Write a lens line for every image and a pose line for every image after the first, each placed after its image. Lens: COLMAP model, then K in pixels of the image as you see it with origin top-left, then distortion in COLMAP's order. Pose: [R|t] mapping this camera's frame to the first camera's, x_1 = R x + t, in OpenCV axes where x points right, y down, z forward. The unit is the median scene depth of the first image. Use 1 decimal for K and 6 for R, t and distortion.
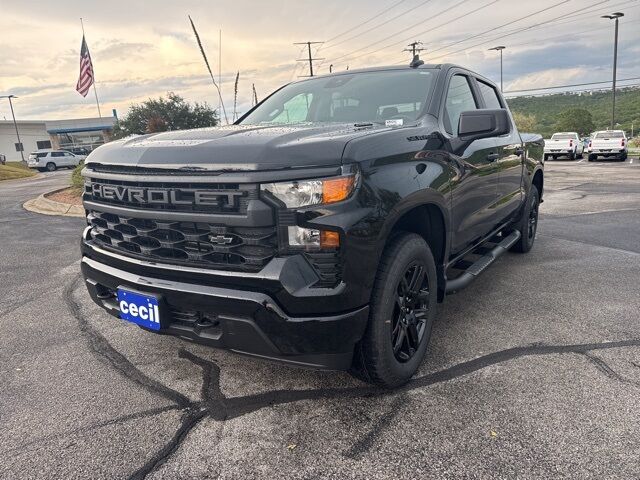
lens RADIAL K [[459.8, 0, 320.0], [0, 459.8, 240.0], [0, 0, 1]] dist [0.007444, 0.000417]
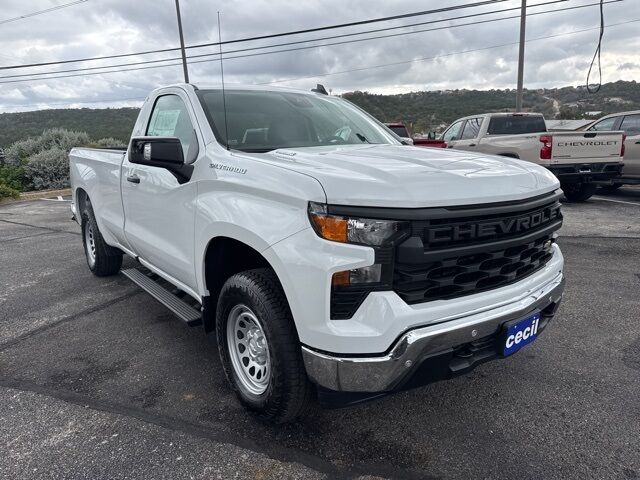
lens RADIAL K [[449.4, 0, 320.0], [0, 449.4, 246.9], [0, 0, 1]] dist [-0.002019, -0.001565]
pose [[0.331014, -0.196583, 0.922922, -1.459236], [0.193602, 0.971401, 0.137472, -0.268005], [-0.923552, 0.133174, 0.359606, 1.051325]]
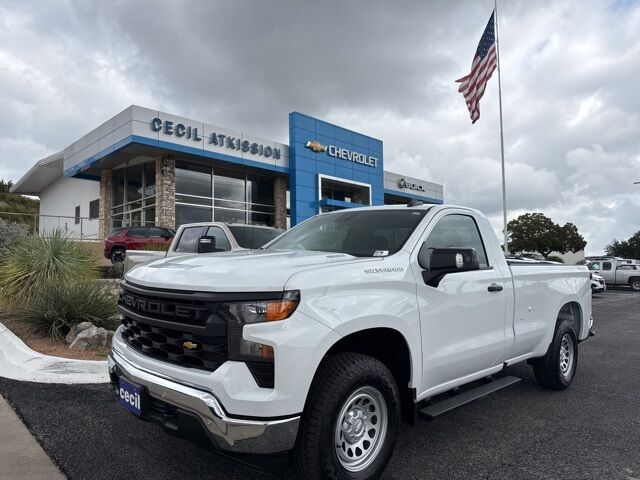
lens RADIAL K [[453.4, 0, 321.7], [0, 453.4, 230.3], [0, 0, 1]] dist [0.010982, -0.009558]
pose [[0.973218, 0.027858, -0.228189, 0.383929], [-0.088016, 0.962148, -0.257923, -0.013007], [0.212367, 0.271100, 0.938832, -0.163947]]
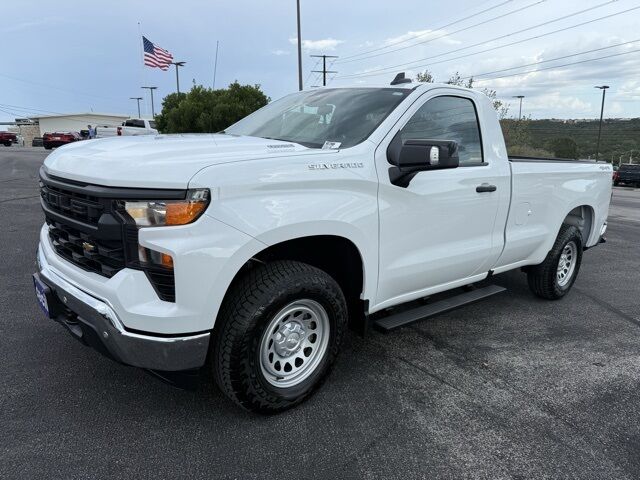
lens RADIAL K [[459.8, 0, 320.0], [0, 459.8, 240.0], [0, 0, 1]] dist [0.007444, 0.000417]
pose [[0.956059, 0.135235, -0.260121, 0.537596], [-0.135231, 0.990651, 0.017998, -0.099833], [0.260123, 0.017969, 0.965408, 0.096911]]
